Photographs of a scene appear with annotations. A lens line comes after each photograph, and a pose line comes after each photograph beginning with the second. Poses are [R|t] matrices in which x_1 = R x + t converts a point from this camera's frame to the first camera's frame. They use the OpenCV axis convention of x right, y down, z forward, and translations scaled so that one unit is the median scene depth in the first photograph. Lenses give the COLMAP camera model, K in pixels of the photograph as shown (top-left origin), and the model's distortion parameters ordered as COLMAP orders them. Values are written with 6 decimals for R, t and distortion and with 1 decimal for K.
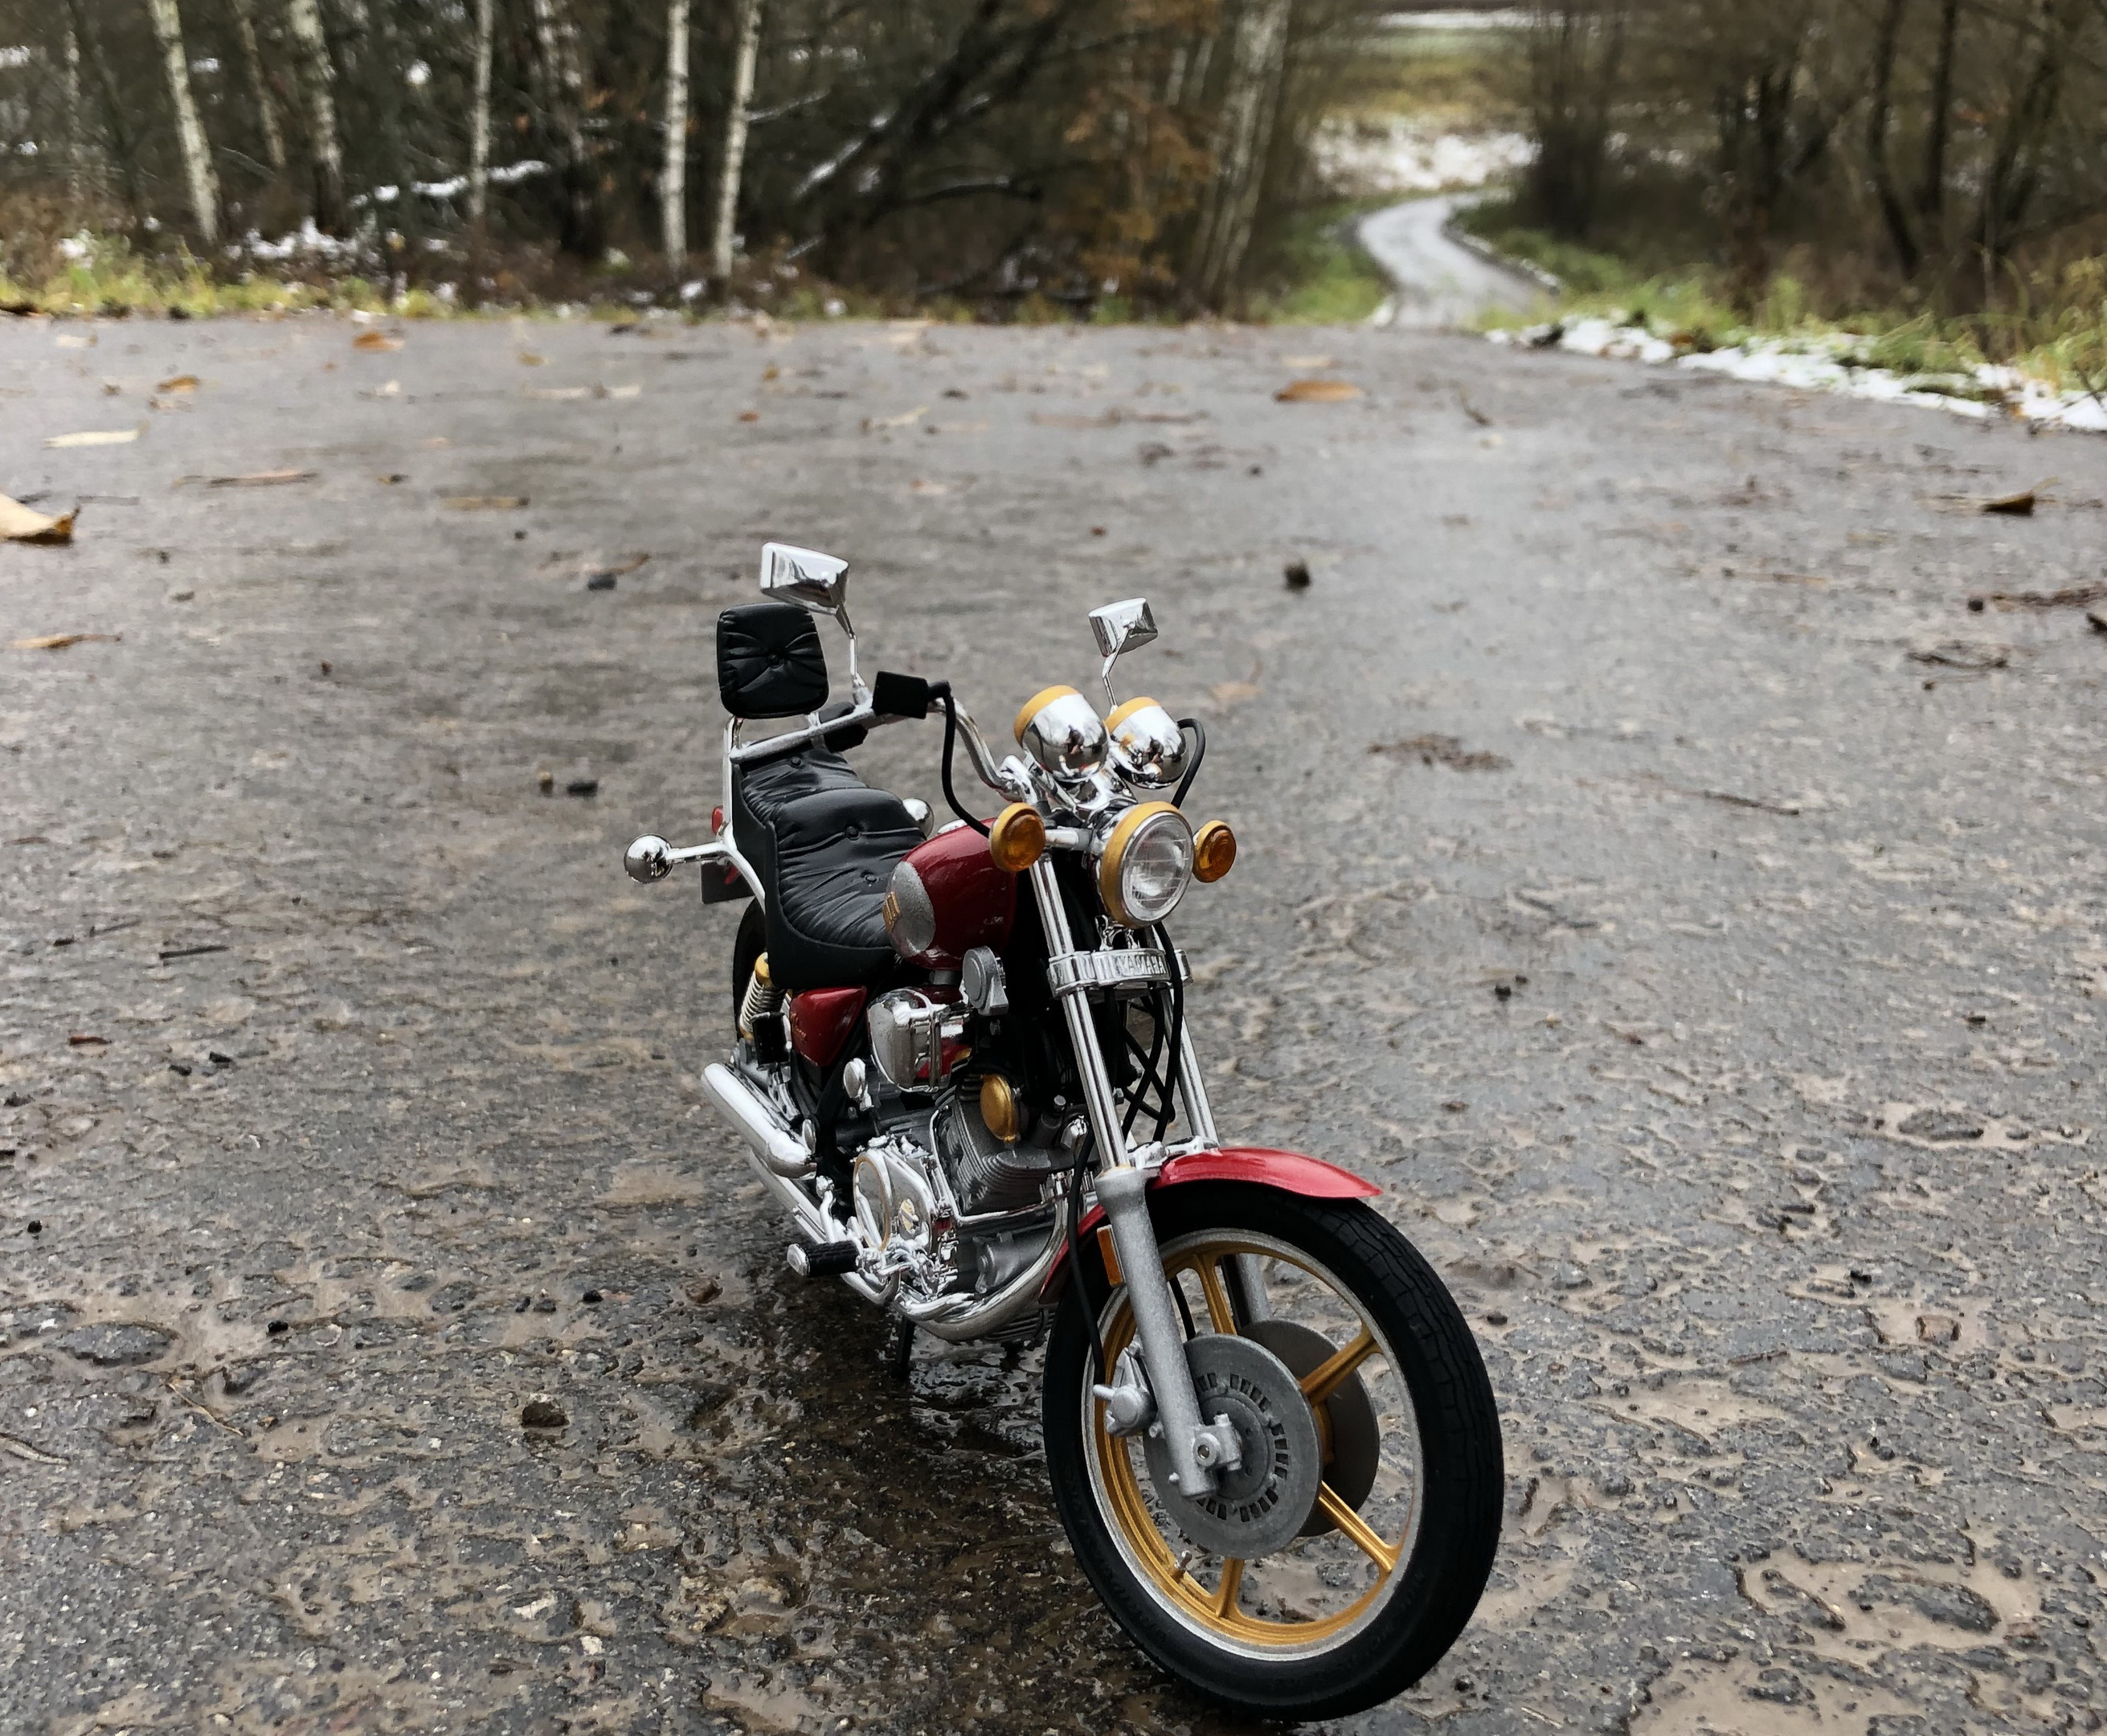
lens RADIAL K [[2524.1, 0, 1025.0], [0, 2524.1, 864.6], [0, 0, 1]] dist [0.140582, -0.768573]
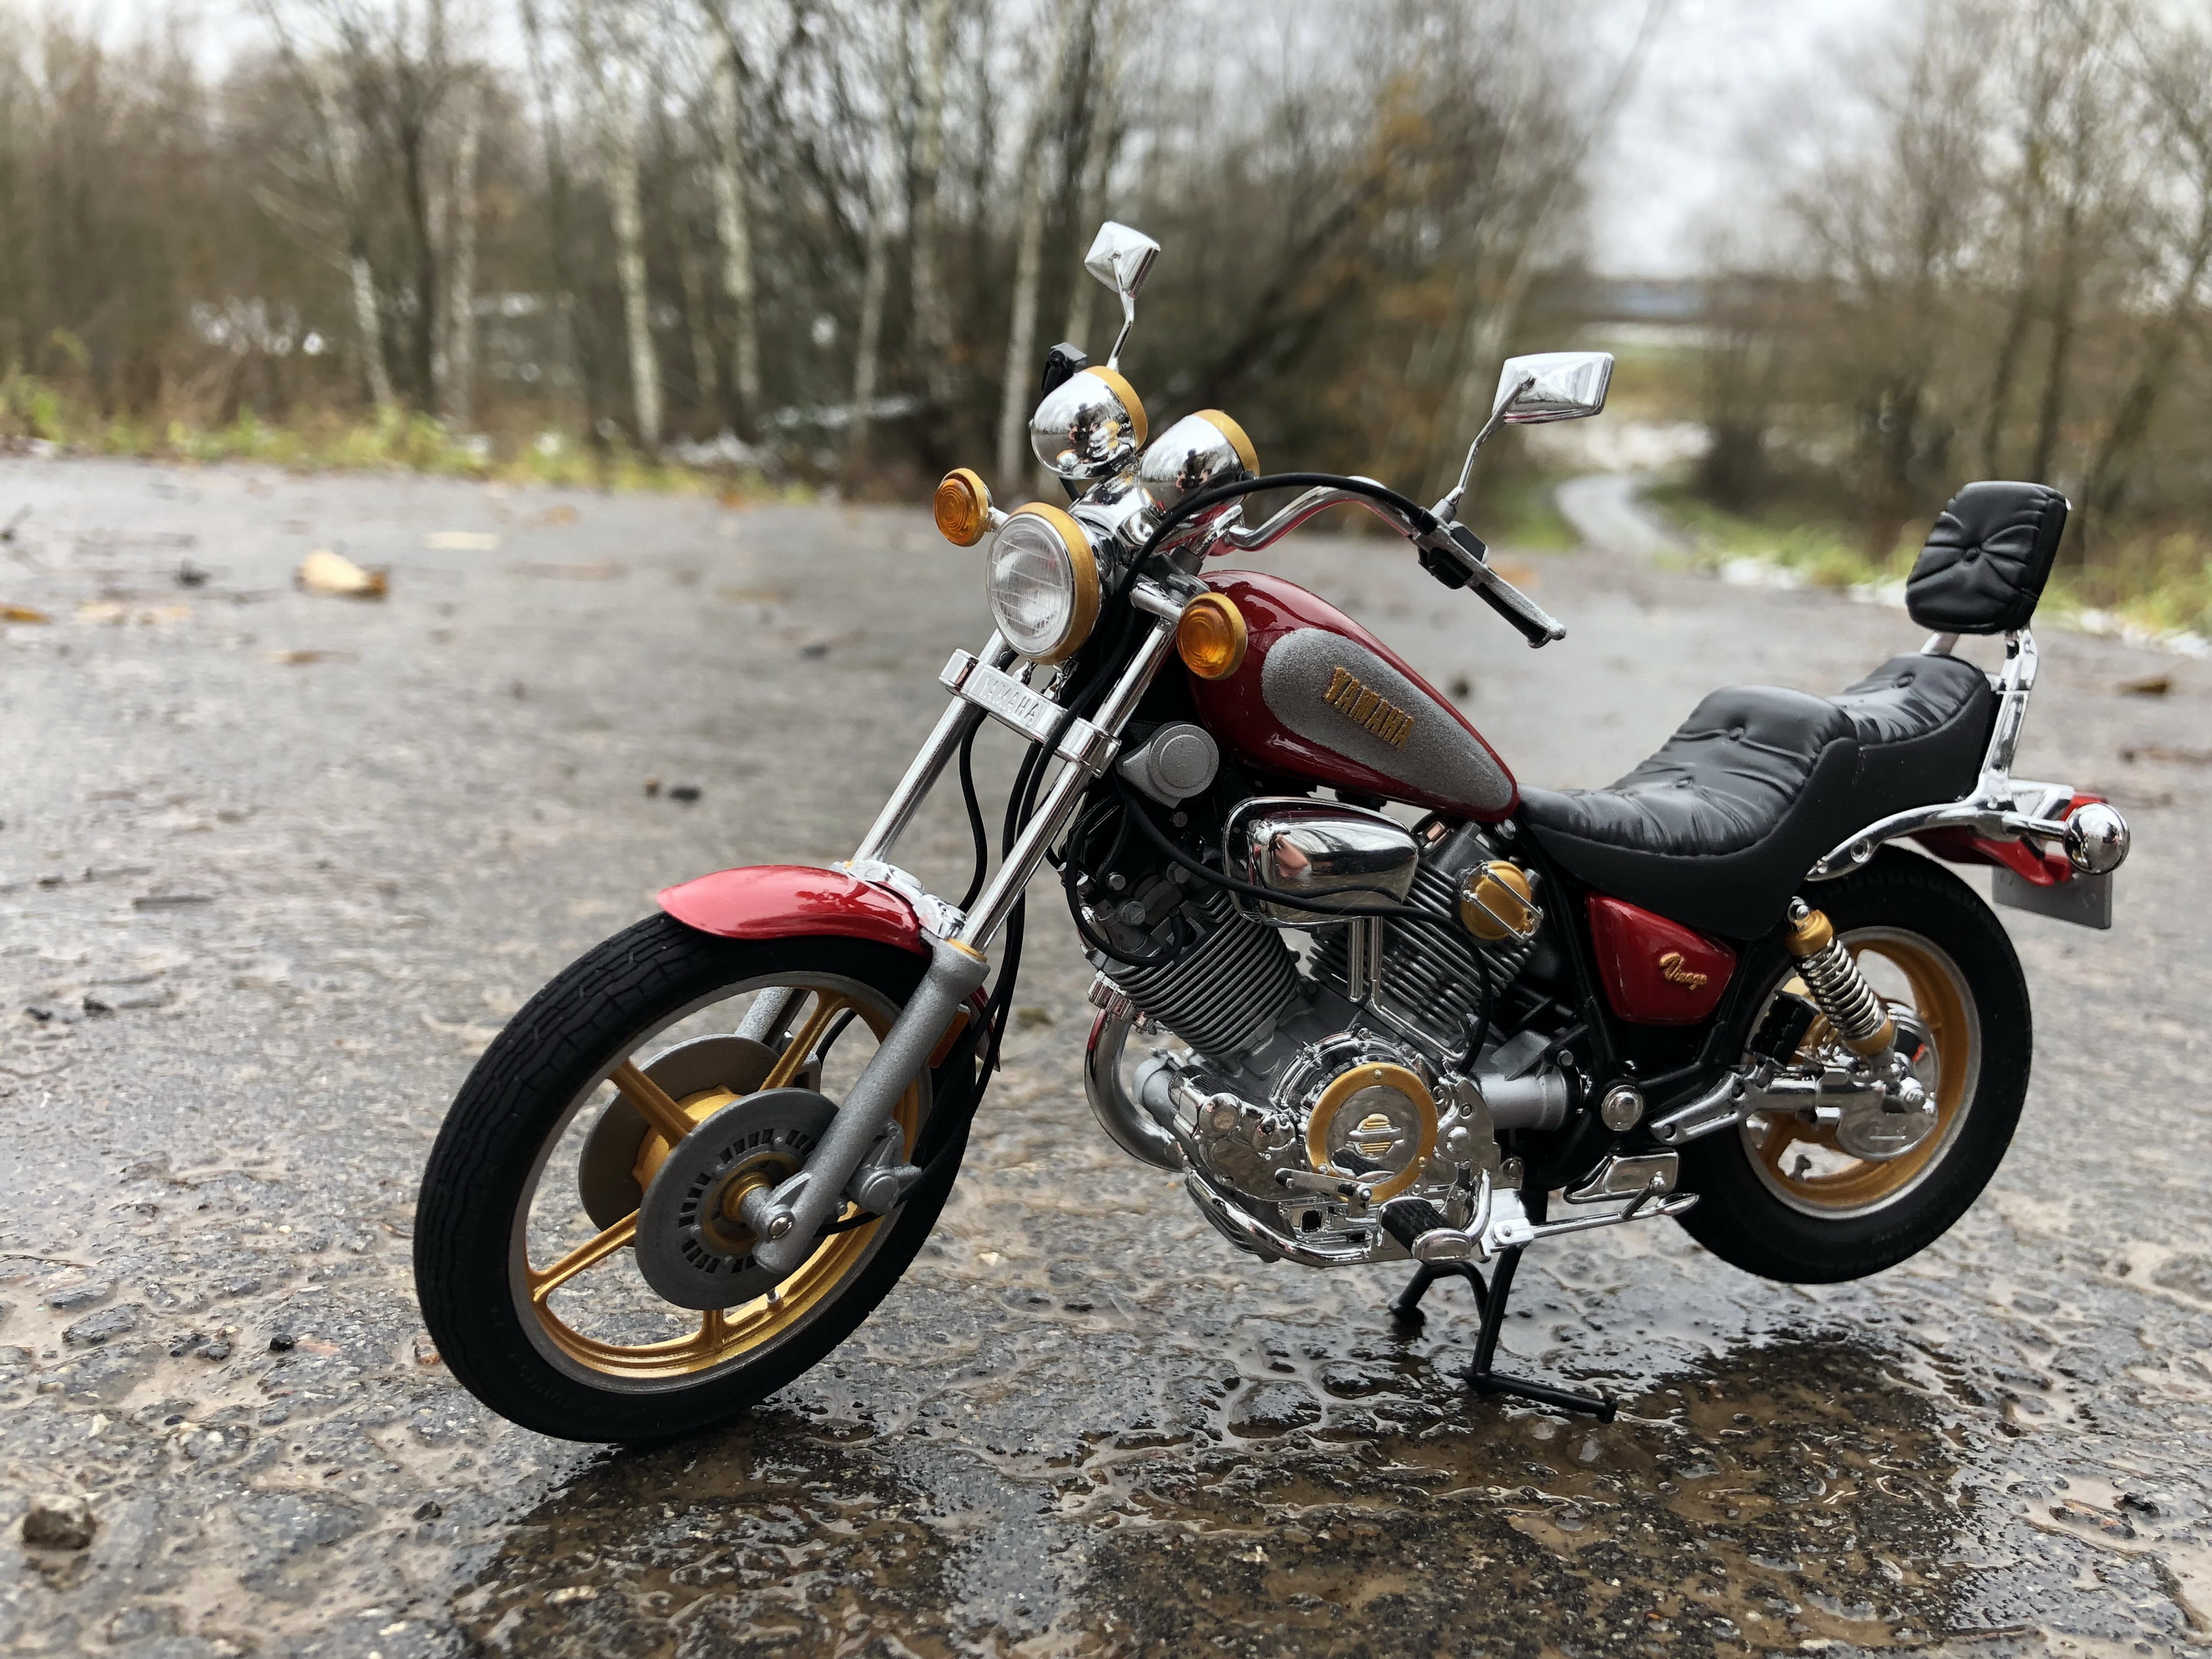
lens RADIAL K [[1953.8, 0, 1106.0], [0, 1953.8, 829.5], [0, 0, 1]] dist [-0.006886, -0.009524]
pose [[0.993223, 0.075826, -0.088088, 0.053209], [-0.082661, 0.993620, -0.076726, 0.027891], [0.081708, 0.083487, 0.993153, 0.259995]]
